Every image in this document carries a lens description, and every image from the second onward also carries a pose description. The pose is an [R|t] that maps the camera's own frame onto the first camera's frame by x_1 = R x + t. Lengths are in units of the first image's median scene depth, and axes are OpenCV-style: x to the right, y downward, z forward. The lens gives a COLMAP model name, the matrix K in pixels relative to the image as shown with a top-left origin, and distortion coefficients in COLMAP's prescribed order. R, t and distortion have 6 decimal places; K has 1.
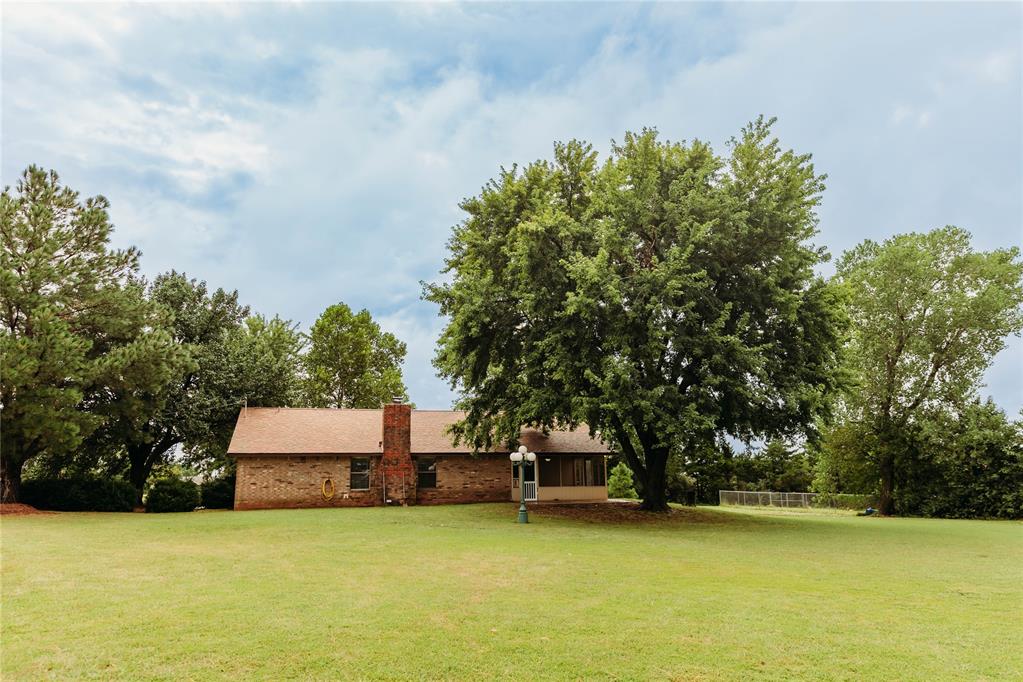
lens RADIAL K [[720.7, 0, 511.2], [0, 720.7, 347.1], [0, 0, 1]] dist [0.042335, -0.003809]
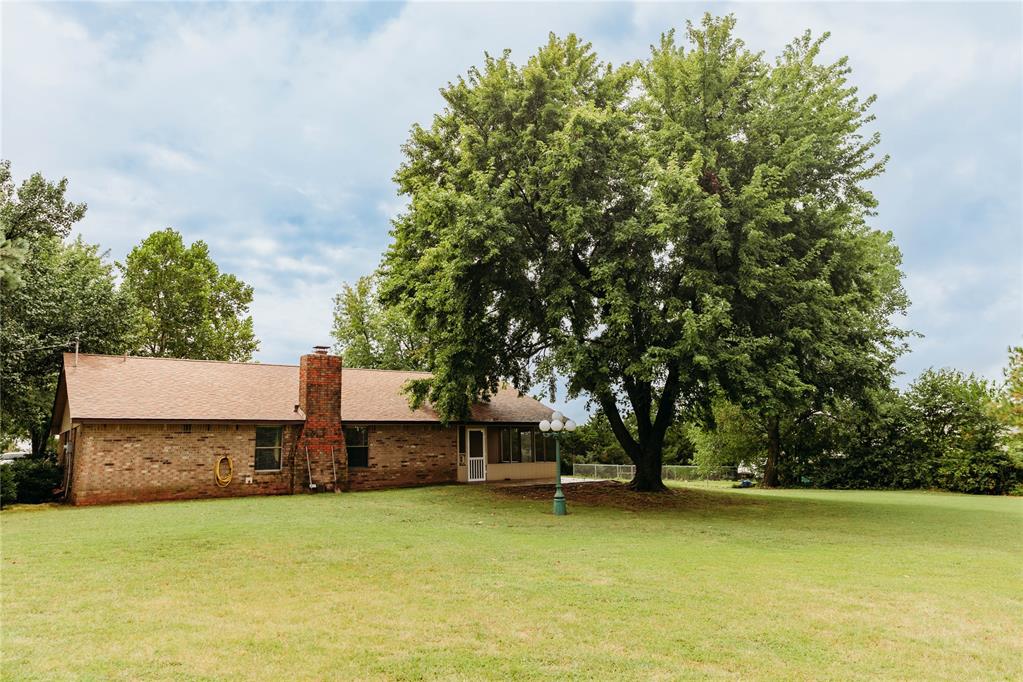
lens RADIAL K [[720.7, 0, 511.4], [0, 720.7, 331.5], [0, 0, 1]] dist [0.042335, -0.003809]
pose [[0.950221, 0.046517, 0.308086, -0.205400], [-0.051052, 0.998674, 0.006674, 0.041130], [-0.307367, -0.022070, 0.951335, 0.240464]]
